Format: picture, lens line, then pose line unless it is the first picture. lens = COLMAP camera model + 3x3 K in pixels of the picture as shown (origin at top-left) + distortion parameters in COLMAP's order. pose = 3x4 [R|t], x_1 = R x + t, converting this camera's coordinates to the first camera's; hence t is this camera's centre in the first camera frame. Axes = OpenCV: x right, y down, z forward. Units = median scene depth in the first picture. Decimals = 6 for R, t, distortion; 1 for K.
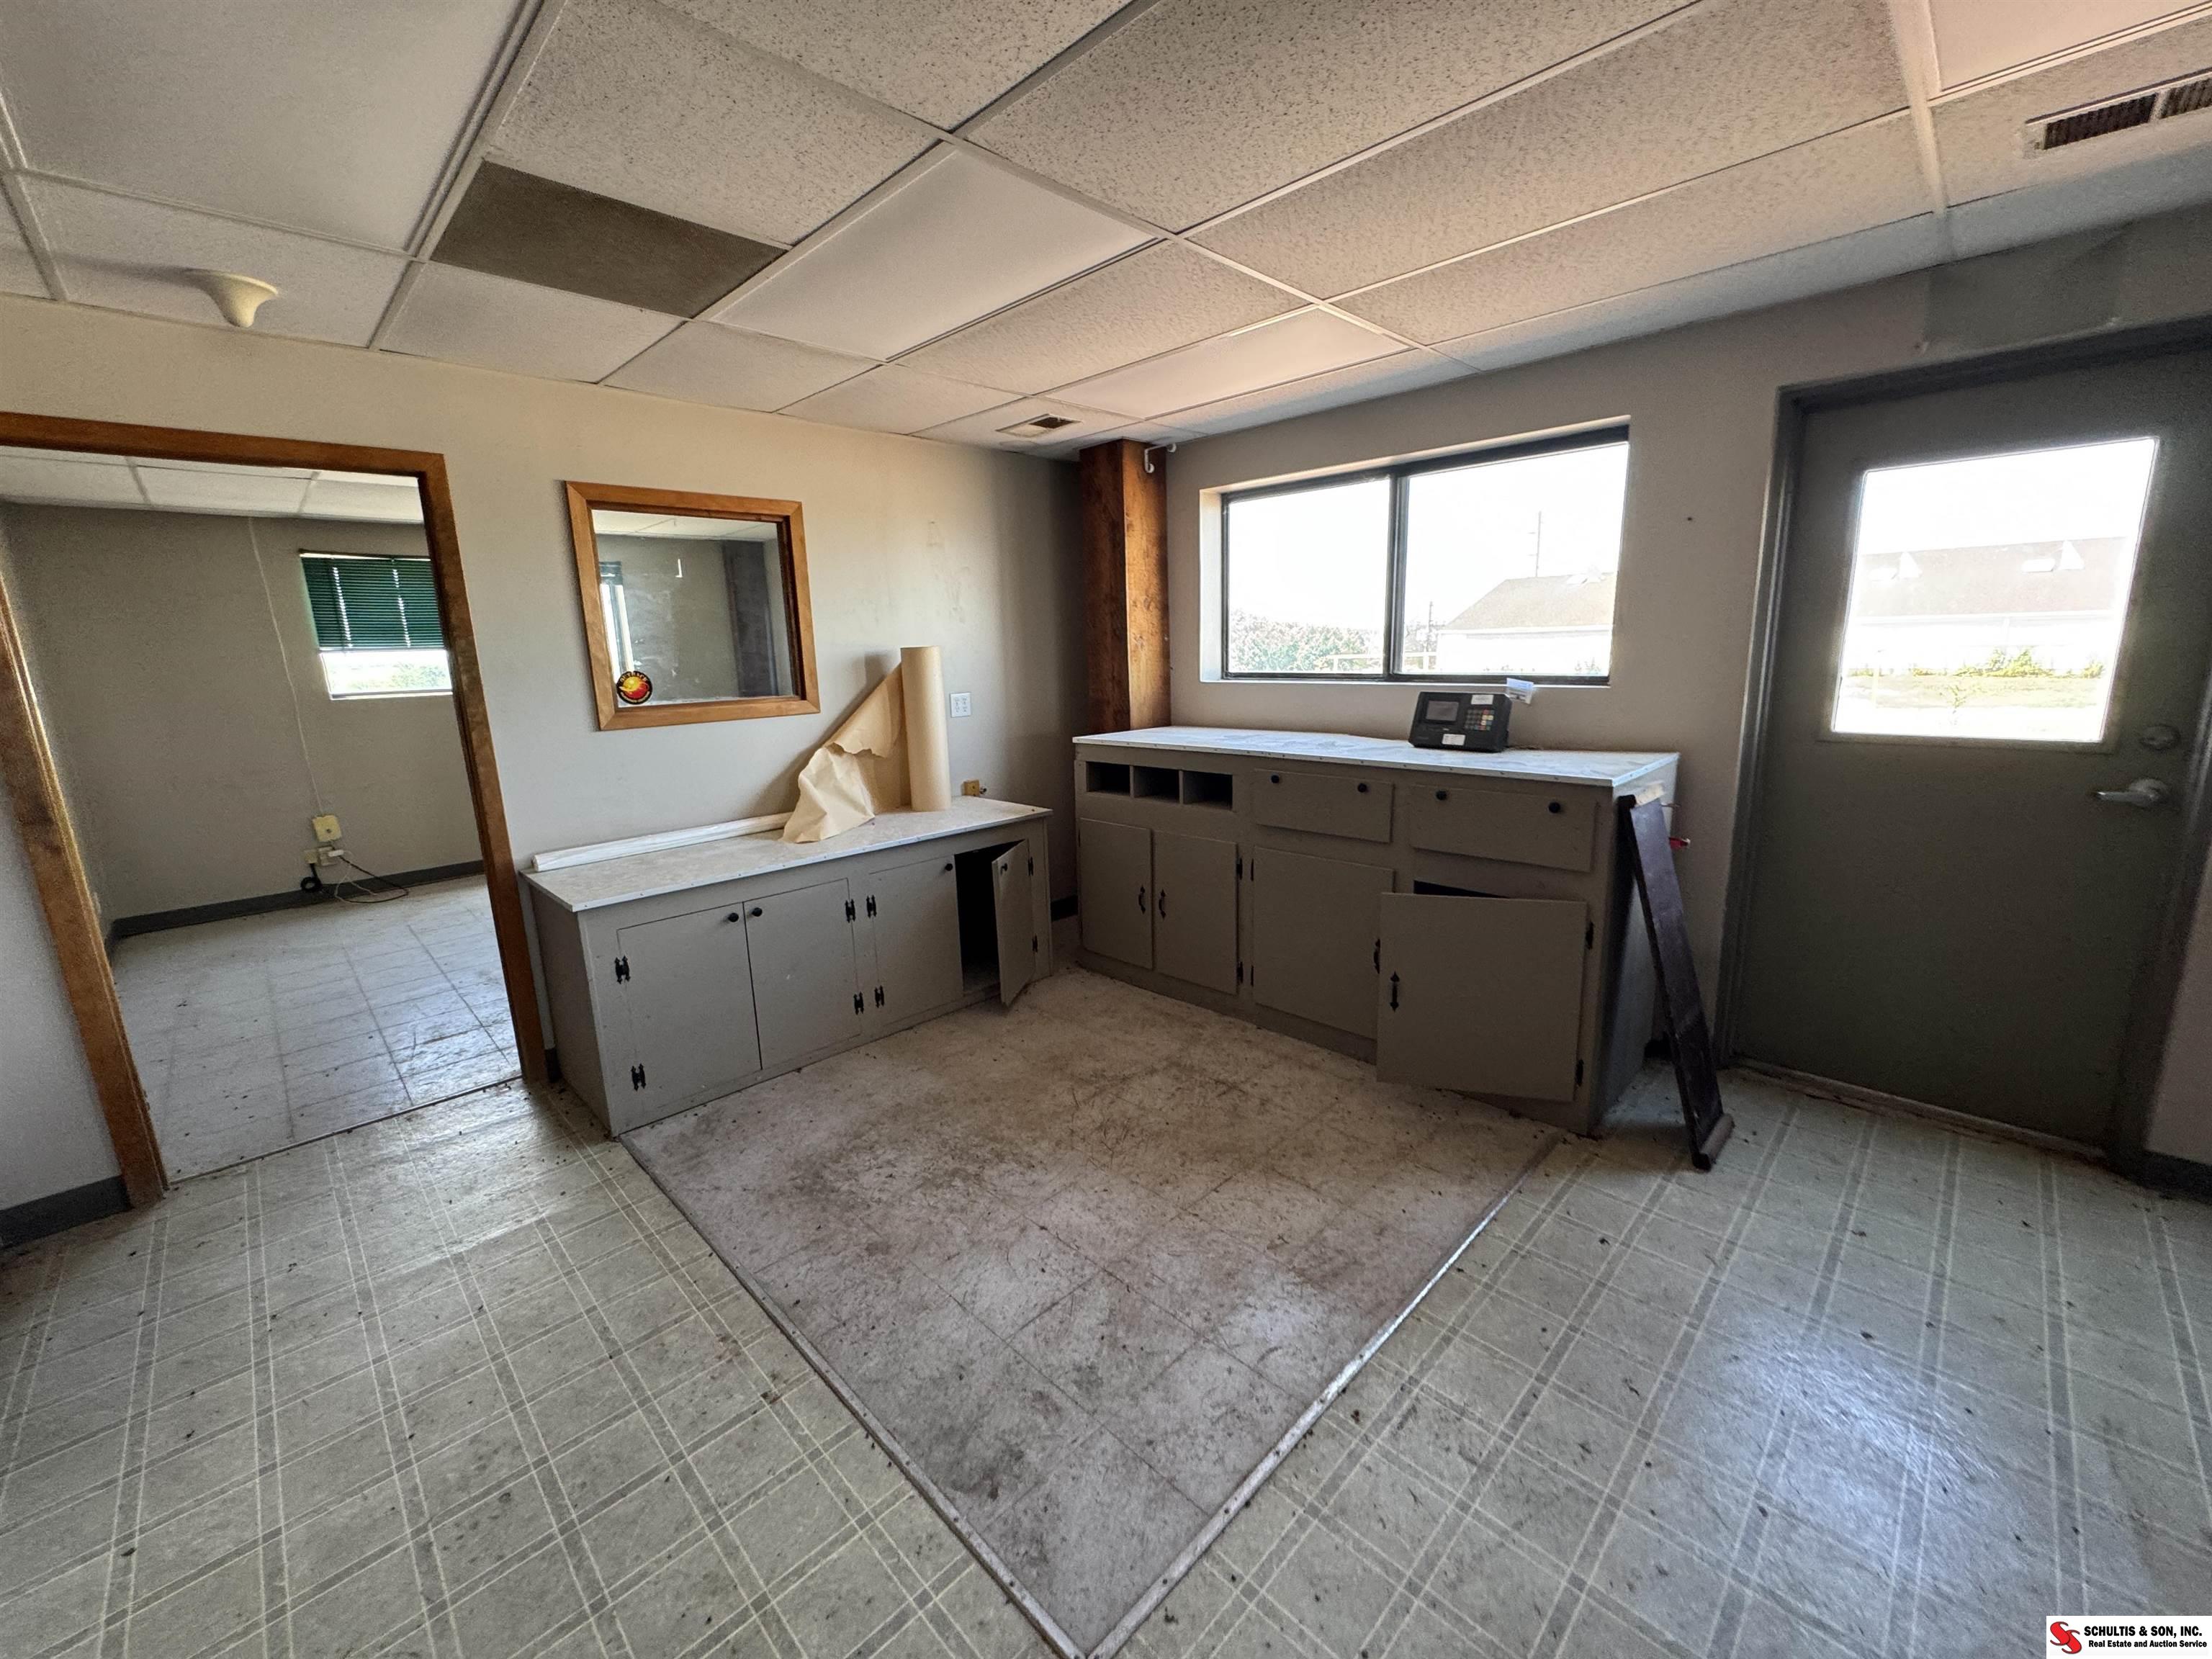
lens RADIAL K [[879.0, 0, 1117.5], [0, 879.0, 834.9], [0, 0, 1]] dist [-0.004008, 0.000518]
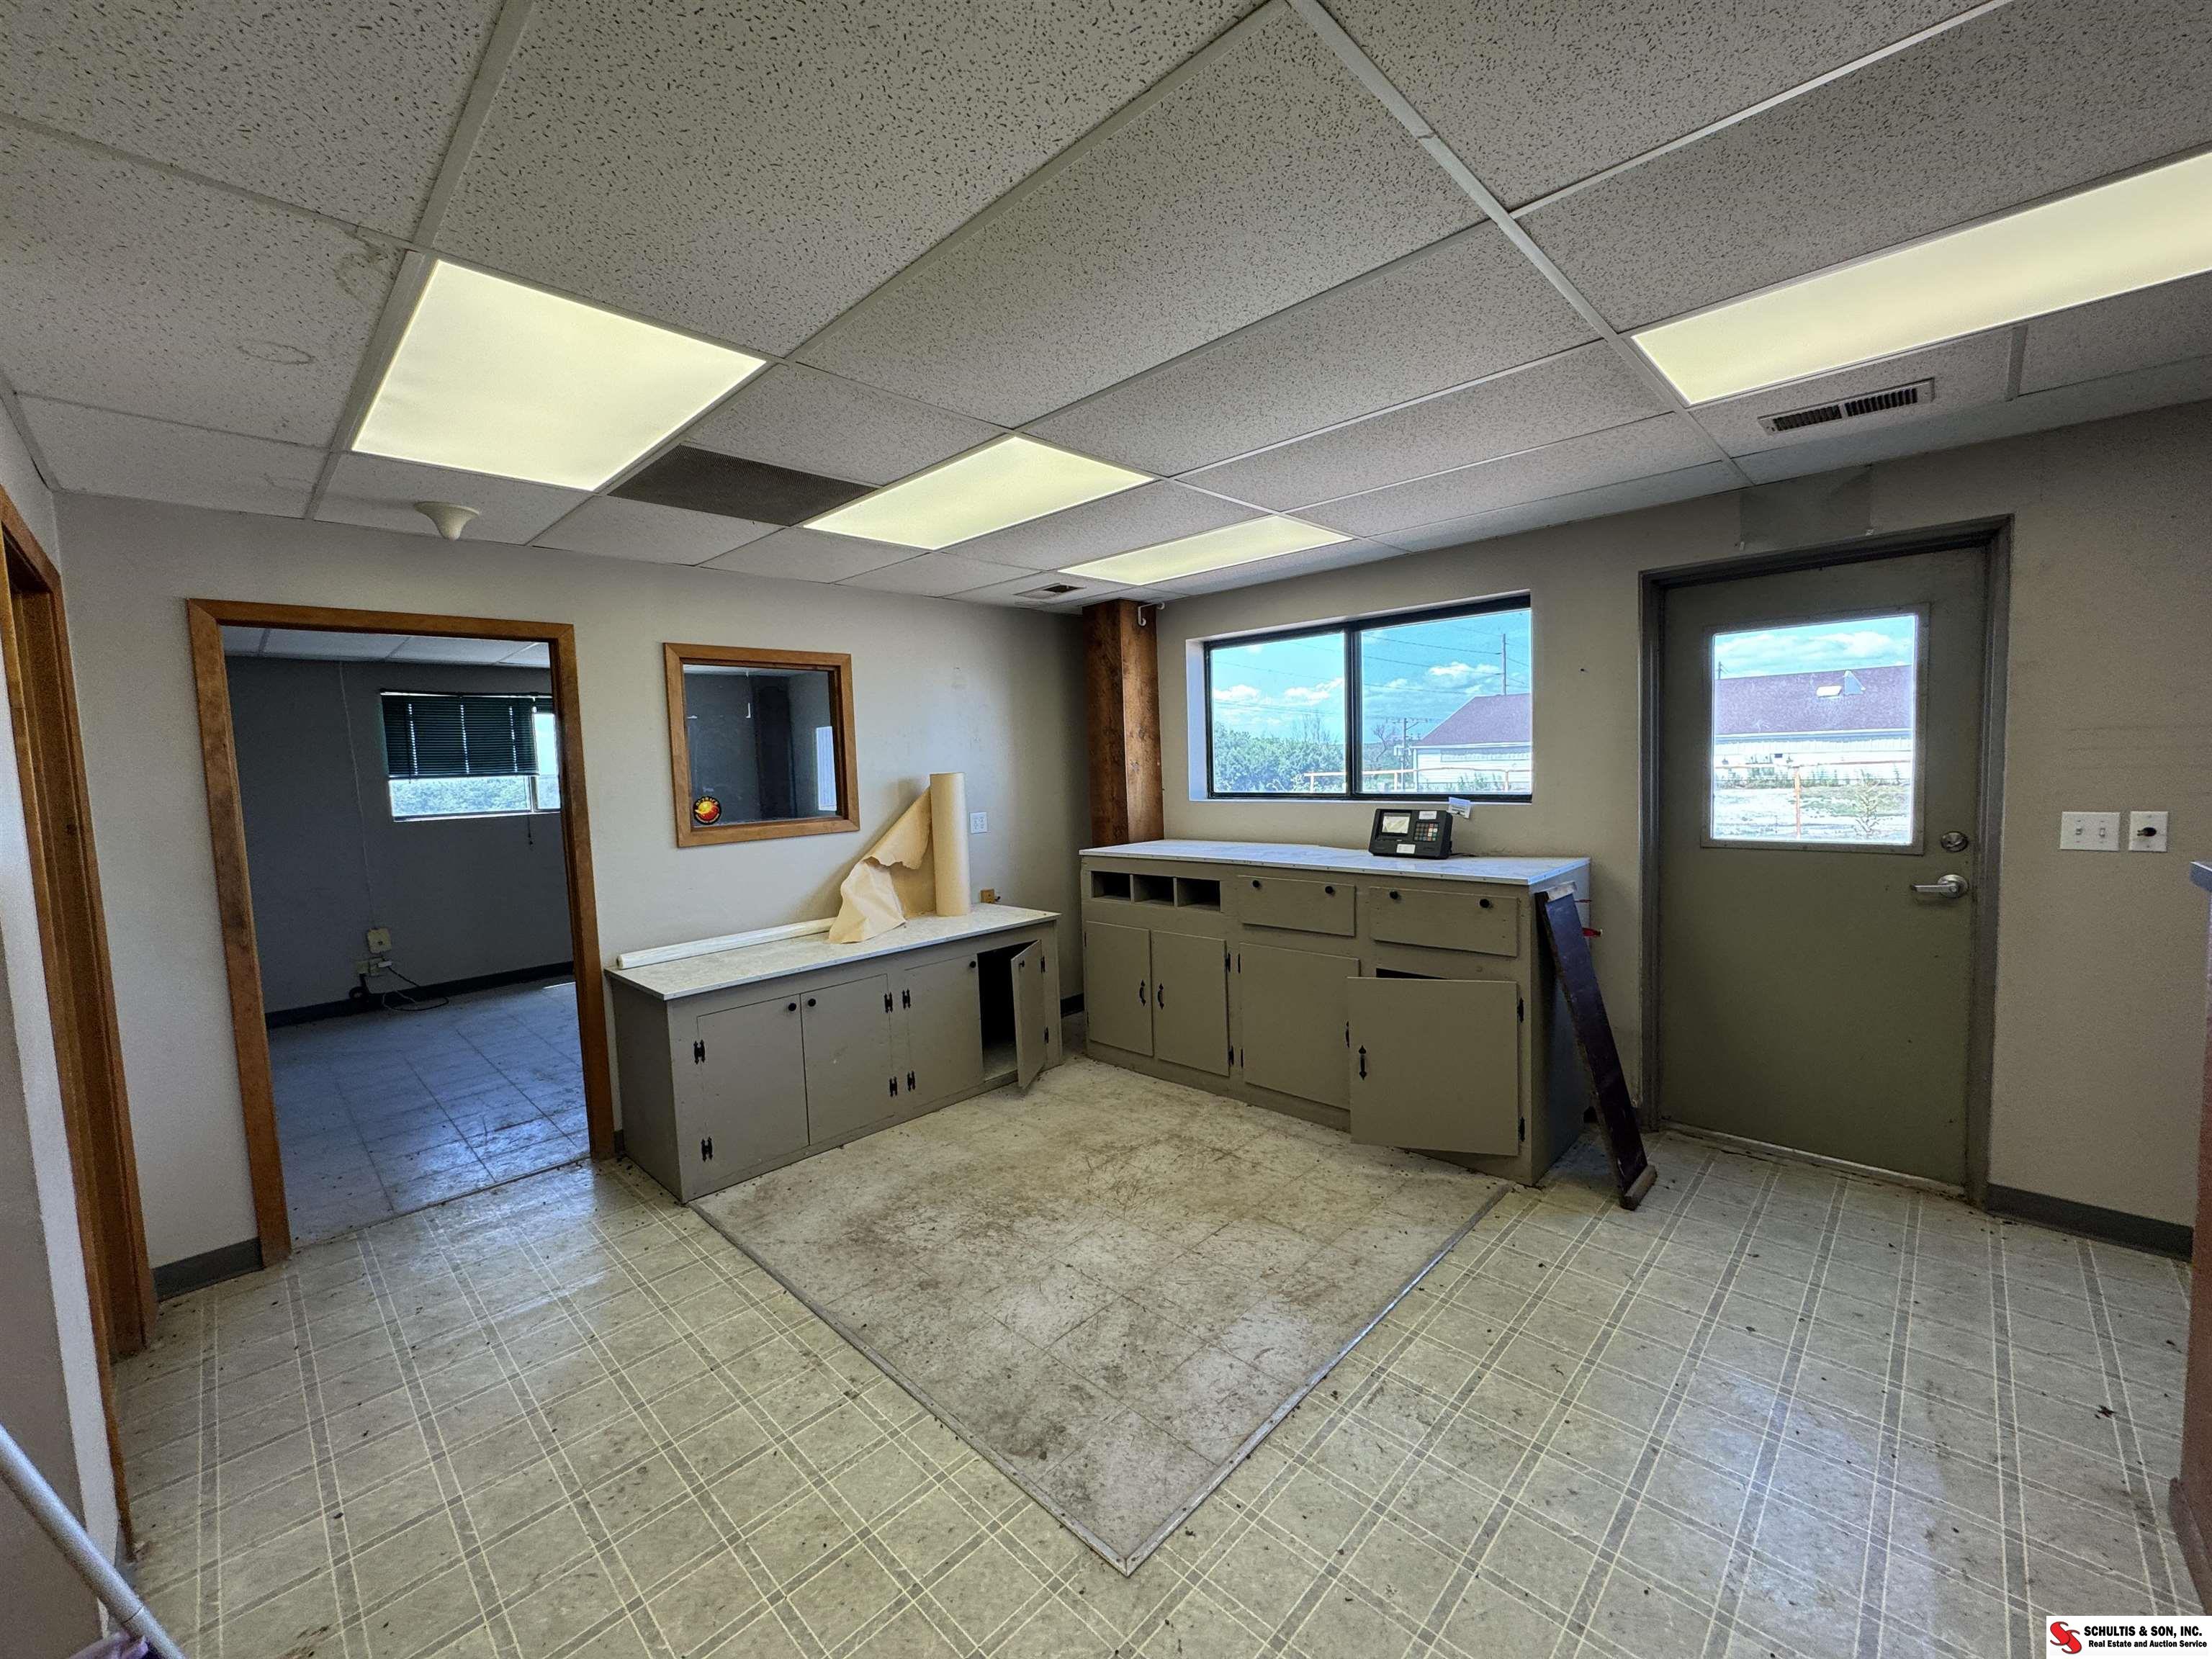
lens RADIAL K [[879.0, 0, 1122.0], [0, 879.0, 829.6], [0, 0, 1]] dist [-0.004008, 0.000518]
pose [[0.999748, -0.008421, 0.020824, -0.030555], [0.011156, 0.990792, -0.134935, 0.027629], [-0.019496, 0.135133, 0.990636, -0.218113]]
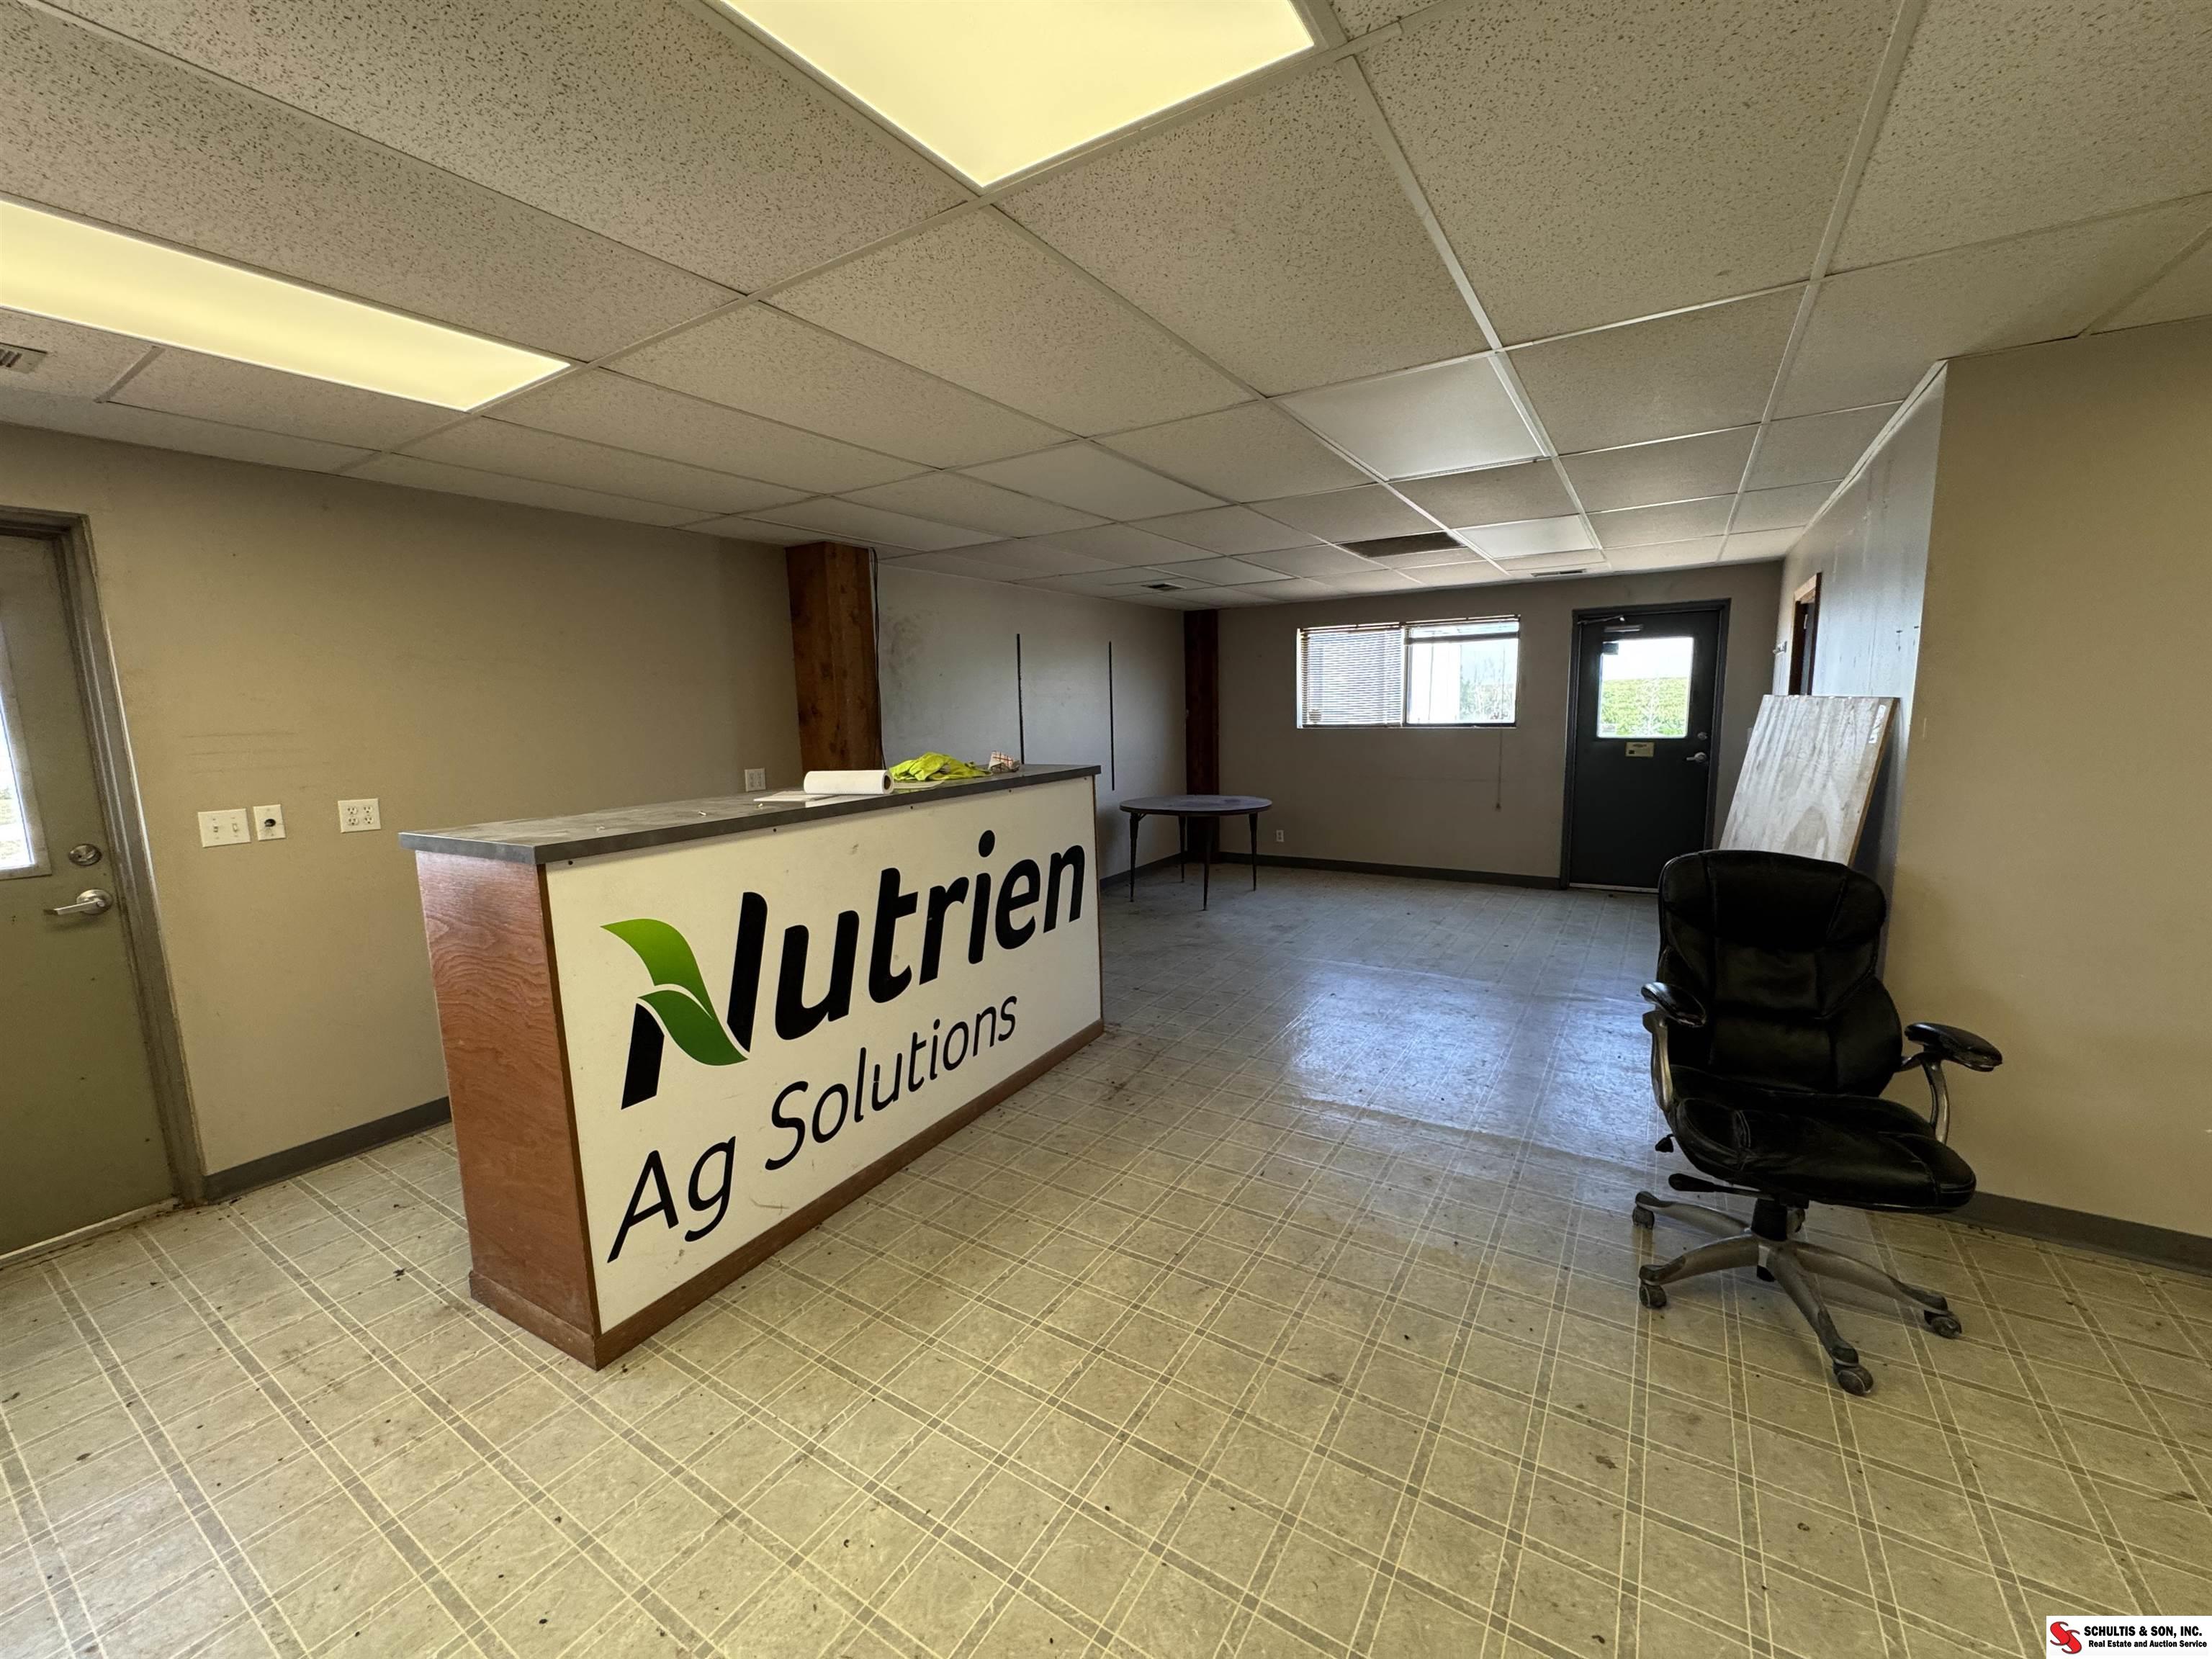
lens RADIAL K [[879.0, 0, 1089.6], [0, 879.0, 840.0], [0, 0, 1]] dist [-0.004008, 0.000518]
pose [[-0.206133, -0.116293, 0.971589, -0.215011], [0.236221, 0.957633, 0.164739, -0.003142], [-0.949584, 0.263467, -0.169929, -0.093170]]
